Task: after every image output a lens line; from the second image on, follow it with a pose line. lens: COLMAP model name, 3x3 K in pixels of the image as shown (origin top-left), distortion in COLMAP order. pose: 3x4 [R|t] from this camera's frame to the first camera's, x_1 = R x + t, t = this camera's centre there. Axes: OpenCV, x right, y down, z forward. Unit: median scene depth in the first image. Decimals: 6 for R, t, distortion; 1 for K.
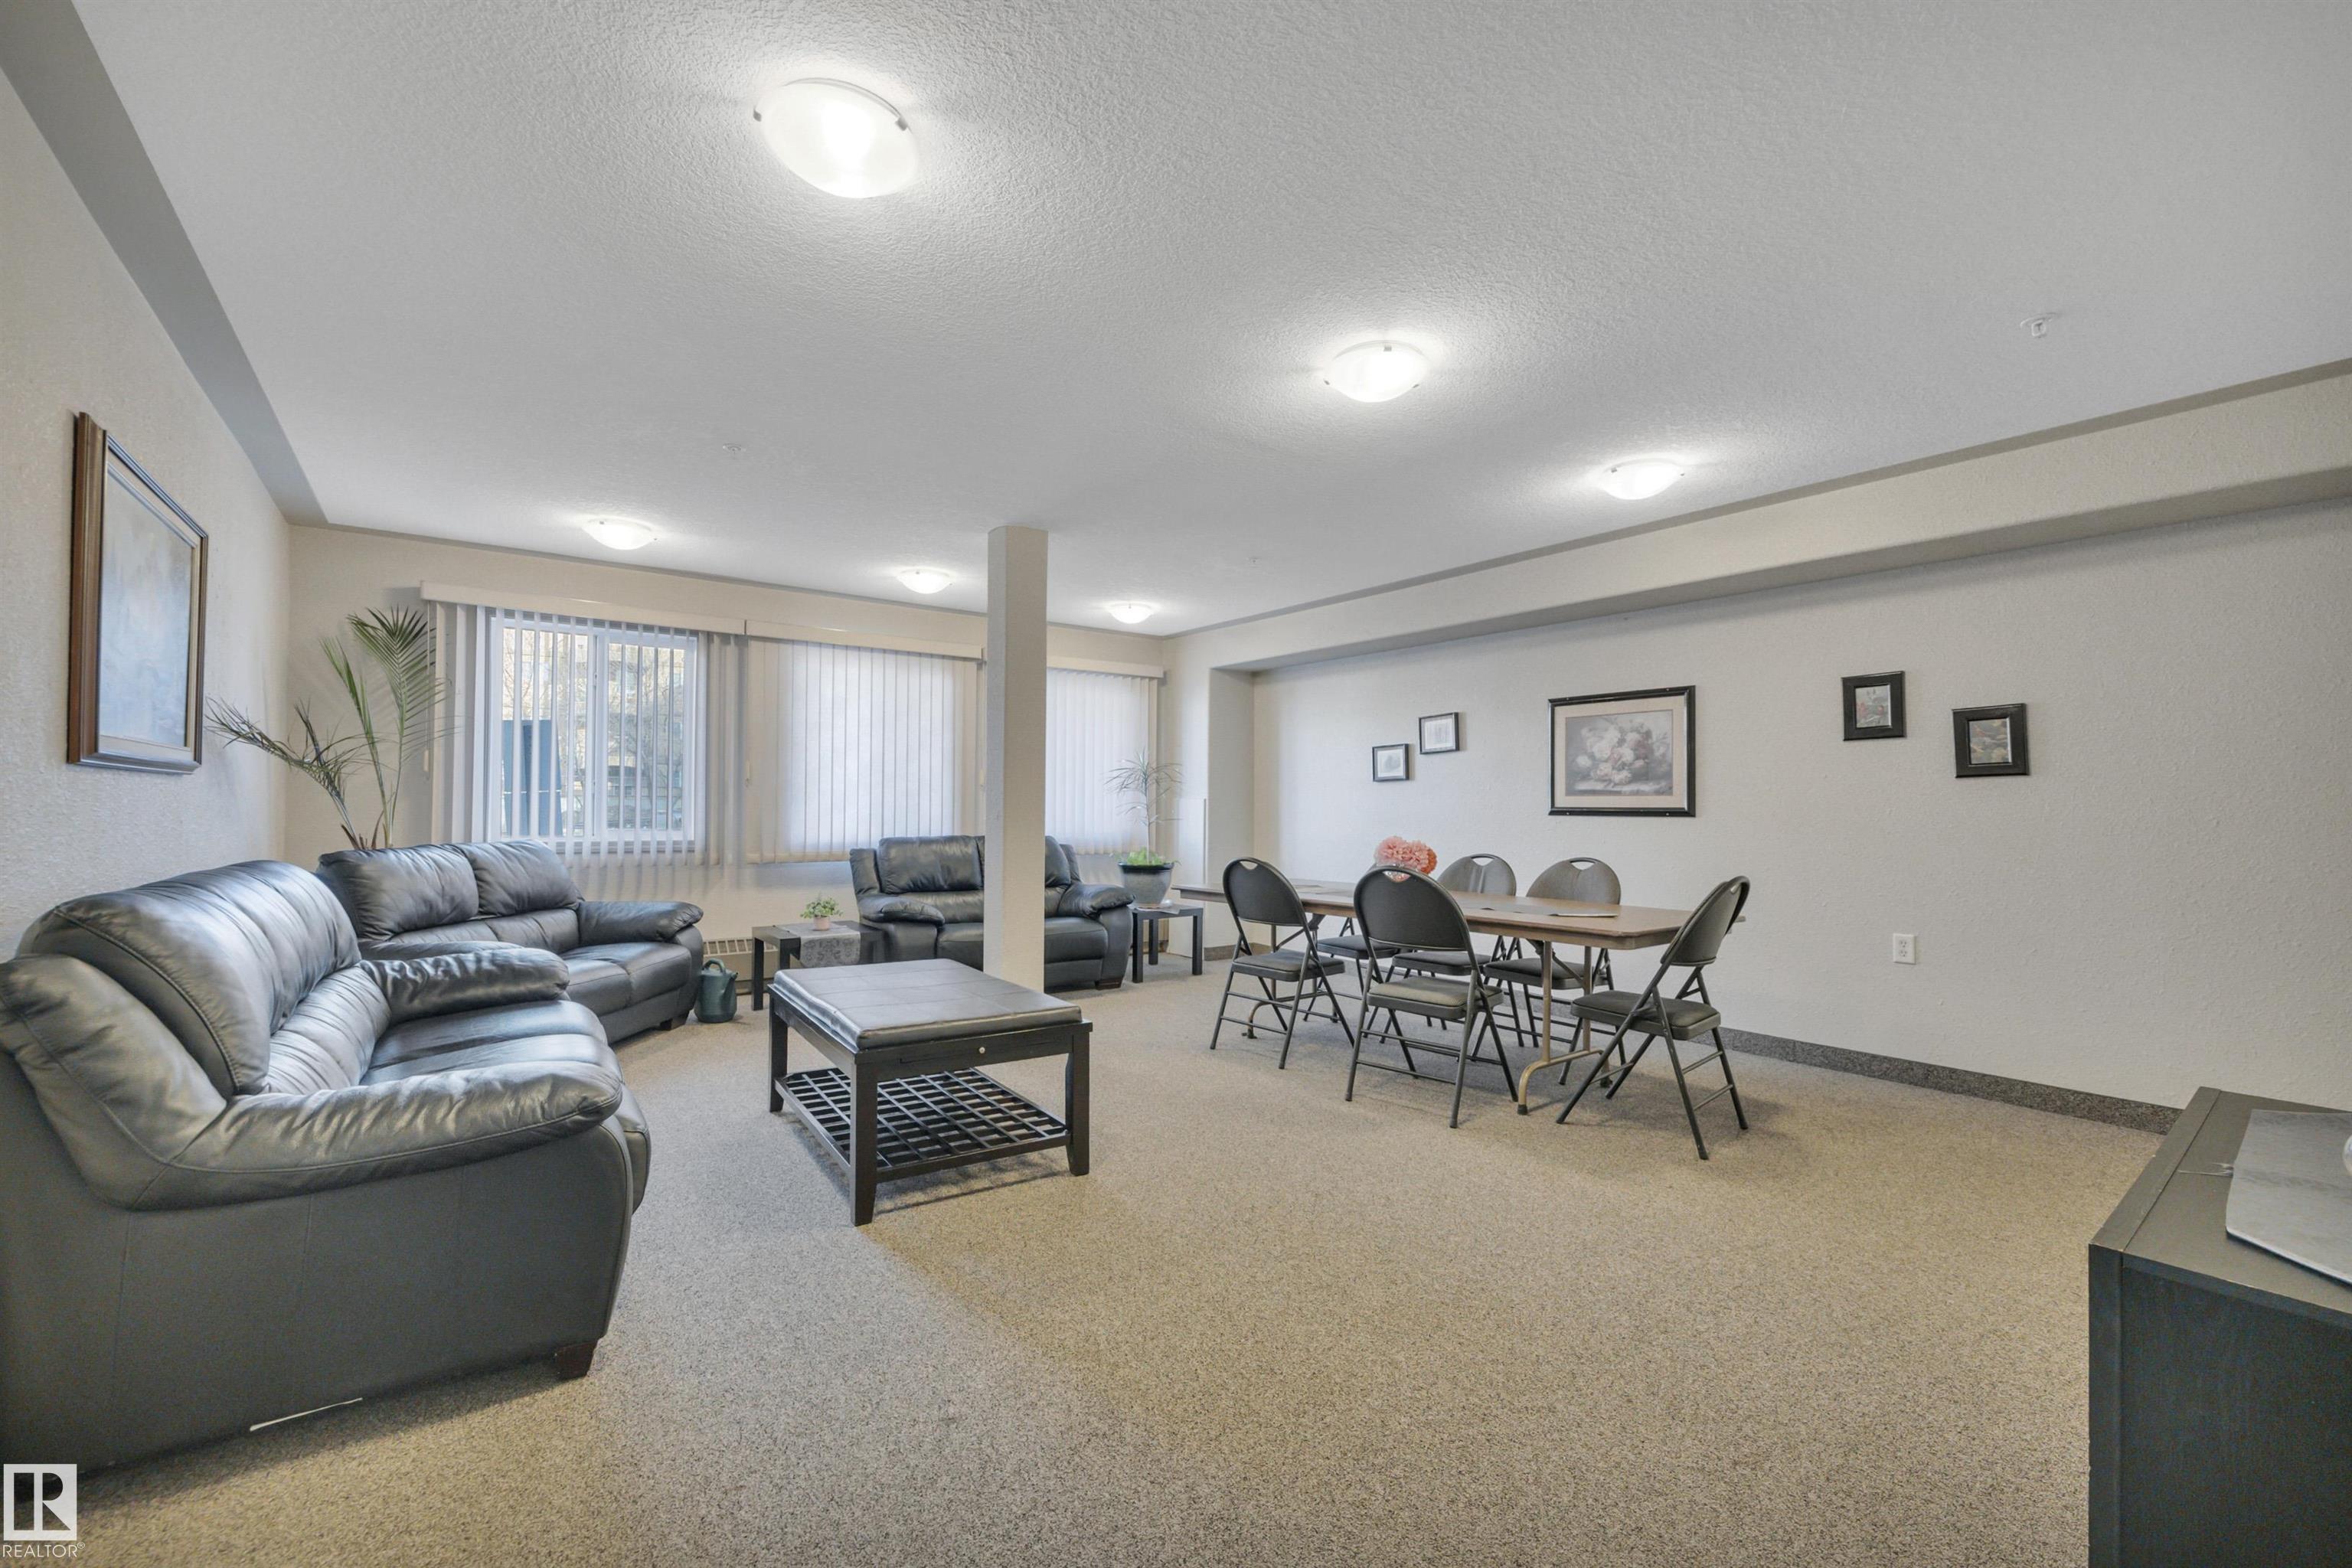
lens RADIAL K [[963.4, 0, 1138.0], [0, 963.4, 792.0], [0, 0, 1]] dist [0.047805, -0.010932]
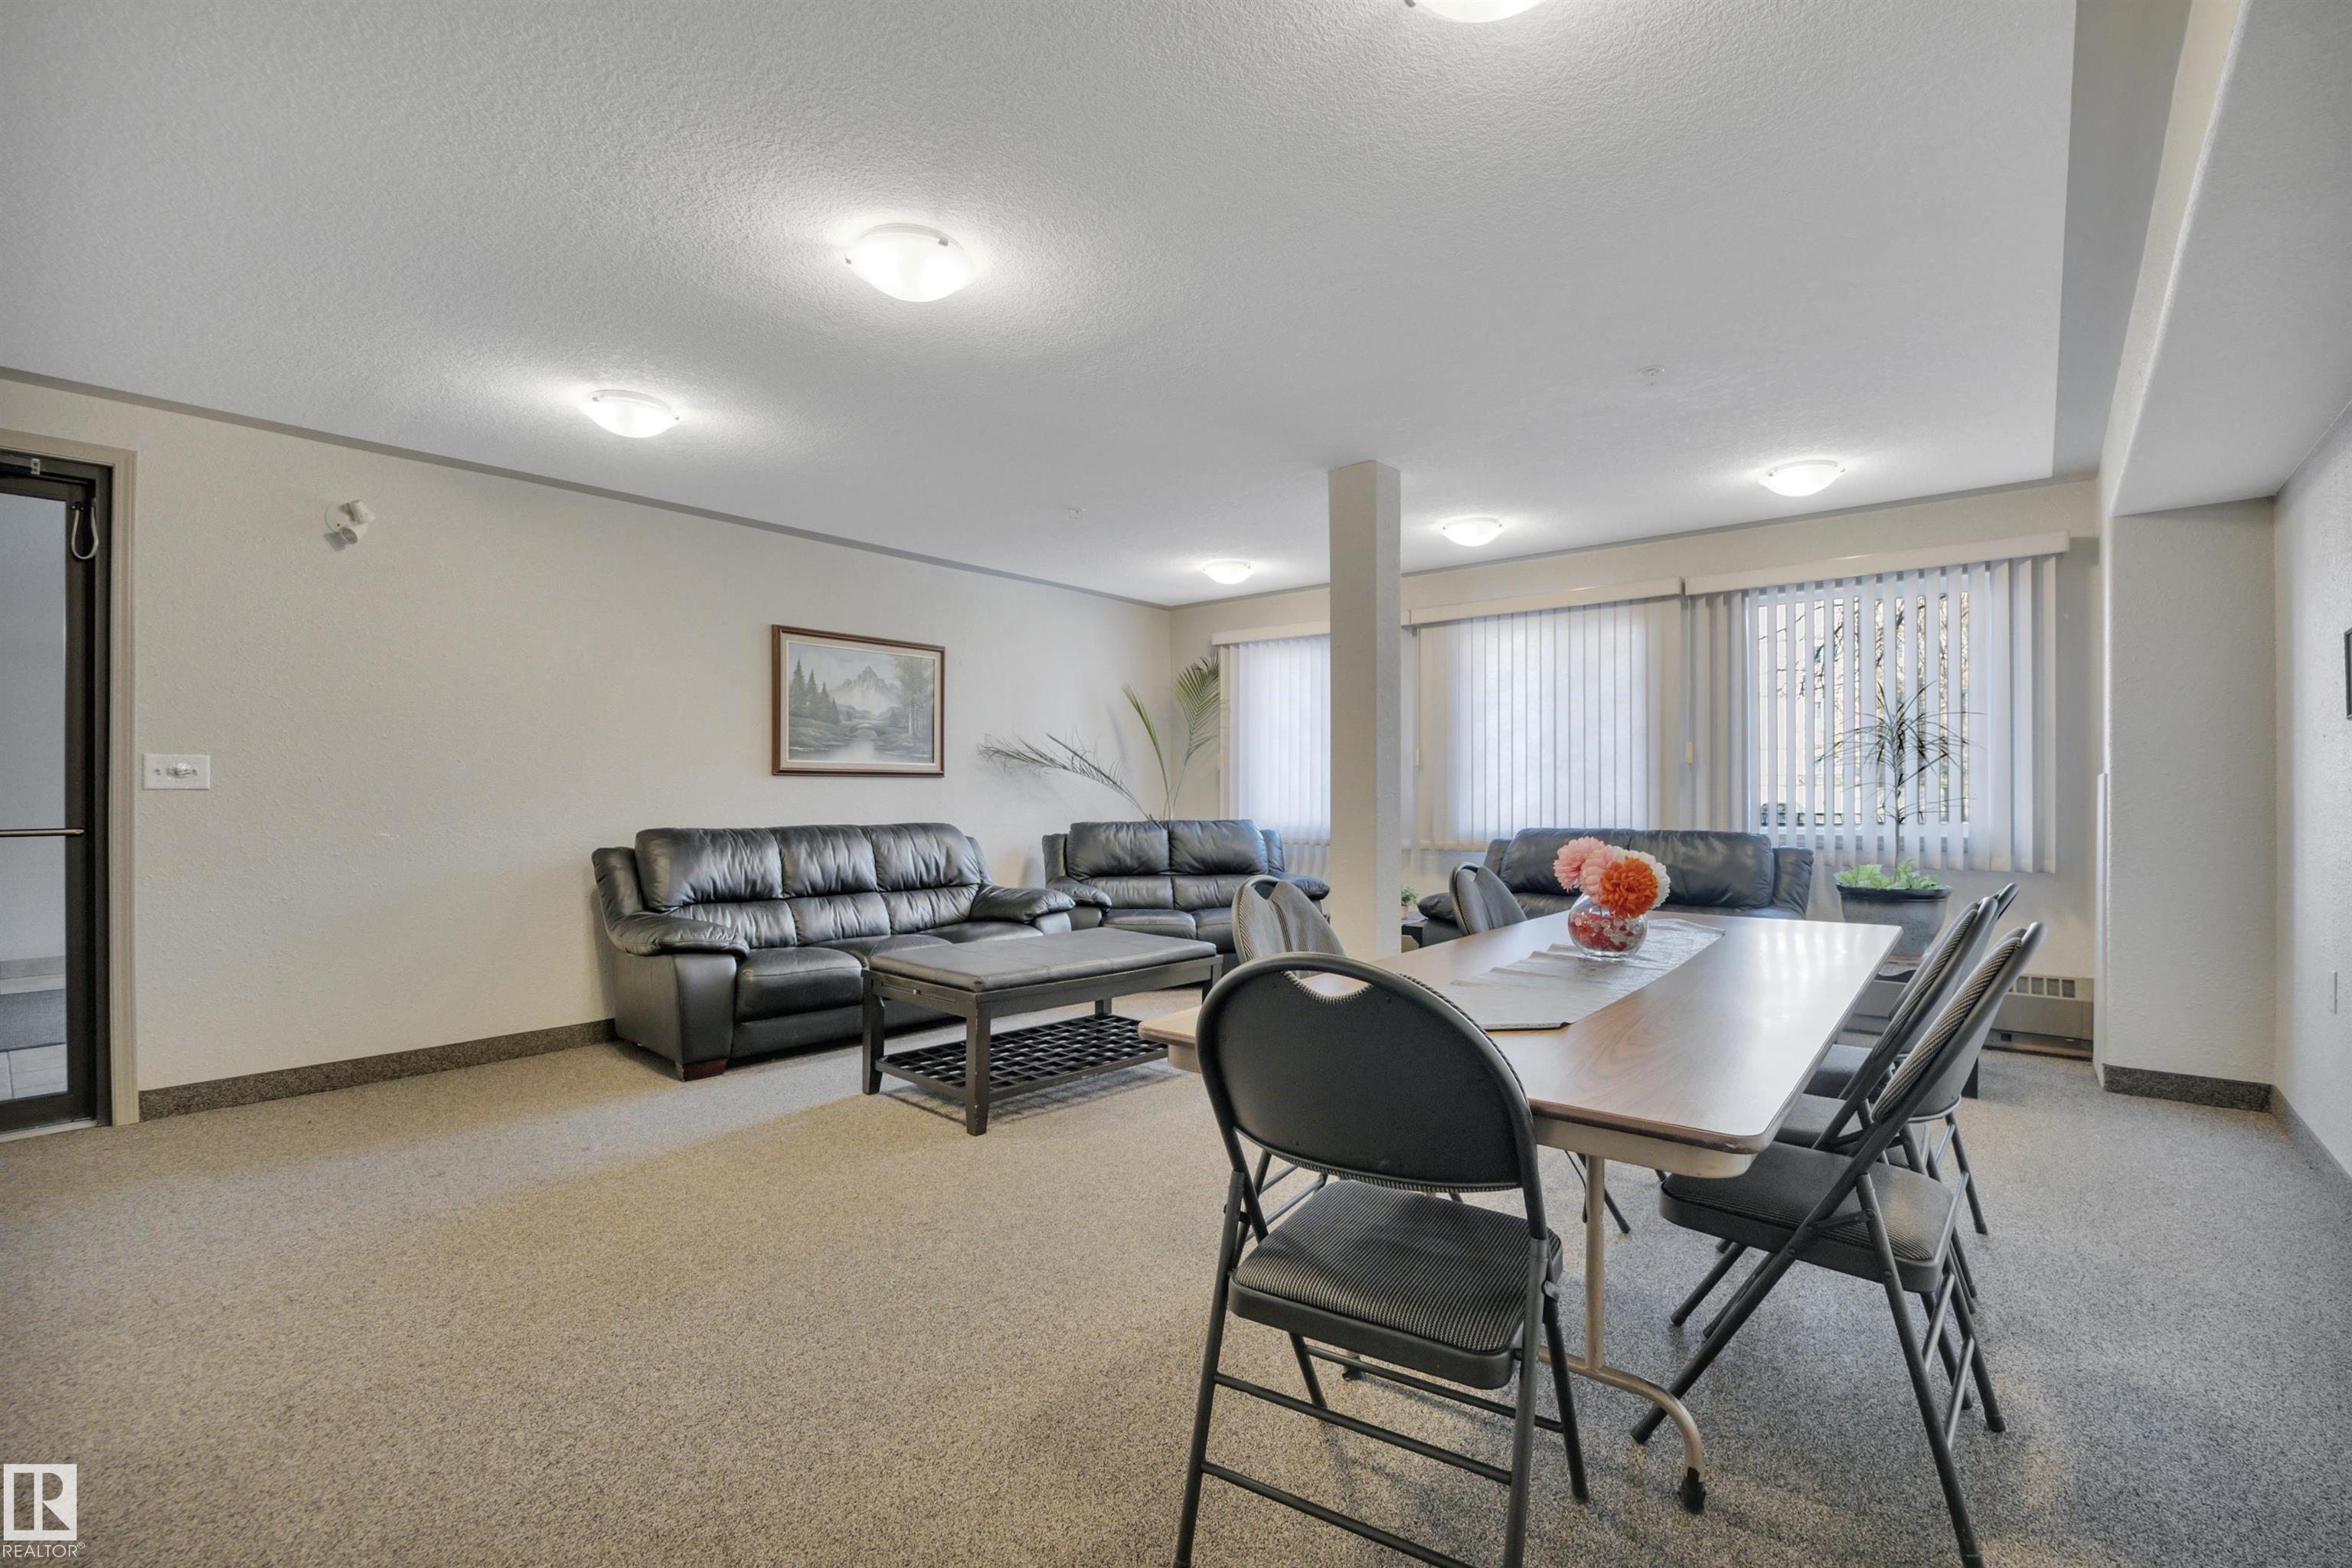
lens RADIAL K [[1033.1, 0, 1181.8], [0, 1033.1, 780.2], [0, 0, 1]] dist [-0.004132, -0.000394]
pose [[0.263241, -0.010551, -0.964672, 0.547345], [0.022988, 0.999725, -0.004662, 0.001221], [0.964456, -0.020949, 0.263411, 0.449292]]
